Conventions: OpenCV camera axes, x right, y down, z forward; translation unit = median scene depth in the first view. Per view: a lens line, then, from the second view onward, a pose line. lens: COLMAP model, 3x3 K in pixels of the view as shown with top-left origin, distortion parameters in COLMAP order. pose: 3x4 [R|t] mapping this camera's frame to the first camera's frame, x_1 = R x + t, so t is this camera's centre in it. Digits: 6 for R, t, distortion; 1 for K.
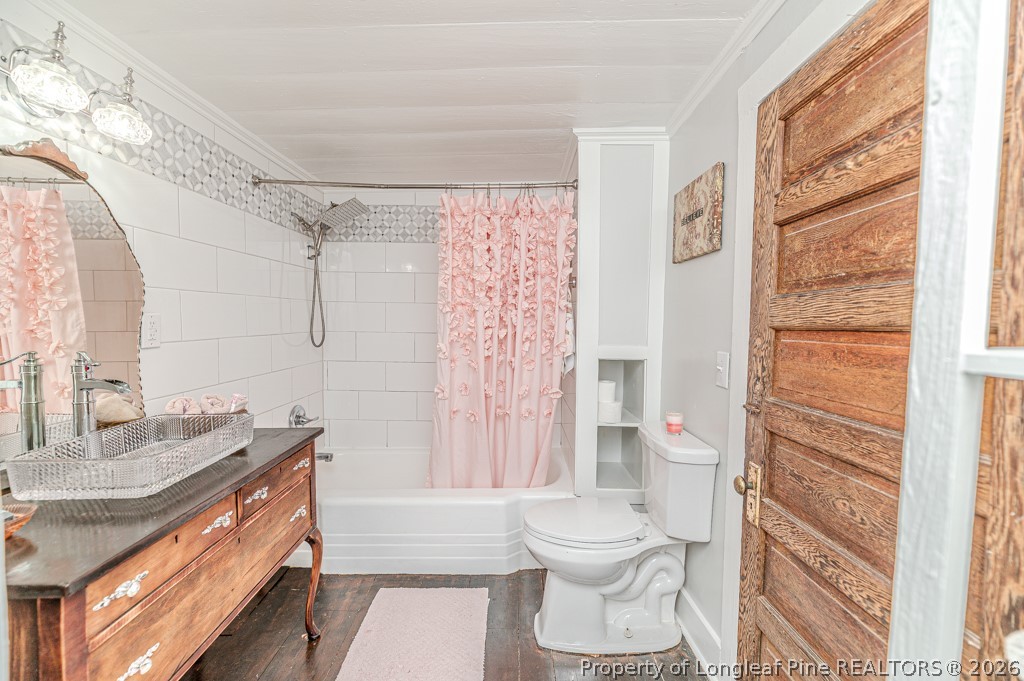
lens RADIAL K [[407.8, 0, 508.4], [0, 407.8, 340.3], [0, 0, 1]] dist [0.000385, 0.000168]
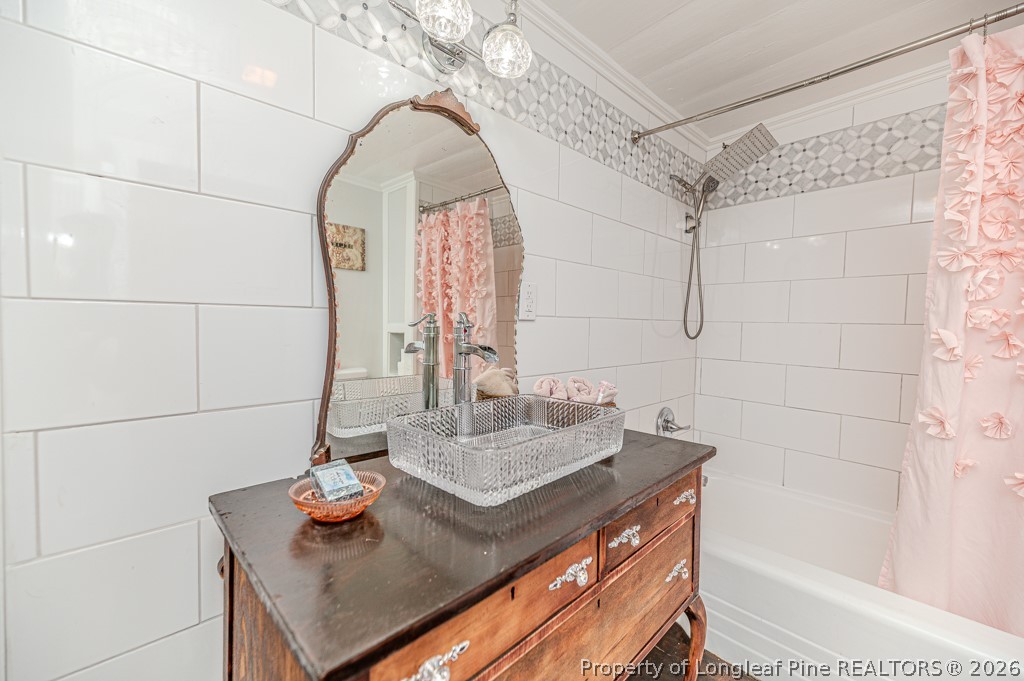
lens RADIAL K [[407.8, 0, 508.4], [0, 407.8, 340.3], [0, 0, 1]] dist [0.000385, 0.000168]
pose [[0.678942, 0.030390, -0.733563, -0.241910], [-0.043745, 0.999042, 0.000900, 0.066797], [0.732887, 0.031478, 0.679621, 0.362186]]
